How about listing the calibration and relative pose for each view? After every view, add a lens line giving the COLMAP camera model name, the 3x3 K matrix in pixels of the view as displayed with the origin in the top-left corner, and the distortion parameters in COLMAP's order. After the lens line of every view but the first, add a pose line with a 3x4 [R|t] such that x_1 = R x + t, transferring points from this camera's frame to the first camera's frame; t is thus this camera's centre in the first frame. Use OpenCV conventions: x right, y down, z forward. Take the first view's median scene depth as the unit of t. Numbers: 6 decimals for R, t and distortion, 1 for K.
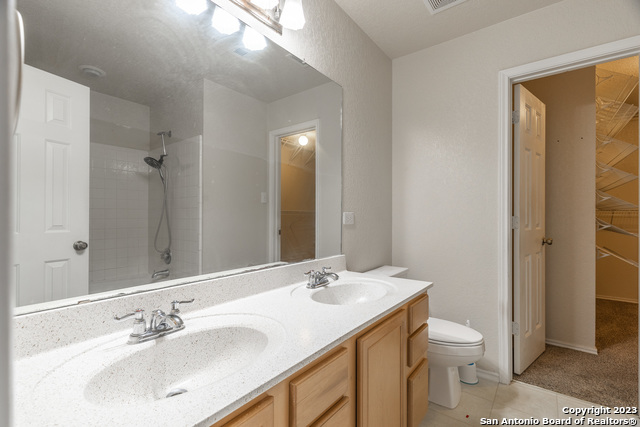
lens RADIAL K [[290.4, 0, 320.5], [0, 290.4, 217.6], [0, 0, 1]] dist [0.001798, 0.000673]
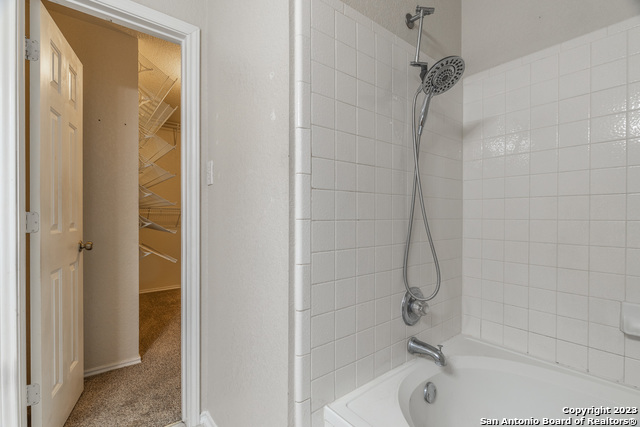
lens RADIAL K [[290.4, 0, 320.5], [0, 290.4, 217.6], [0, 0, 1]] dist [0.001798, 0.000673]
pose [[0.232305, -0.006525, 0.972621, 0.186002], [-0.001381, 0.999974, 0.007039, 0.001409], [-0.972642, -0.002978, 0.232290, 0.231001]]
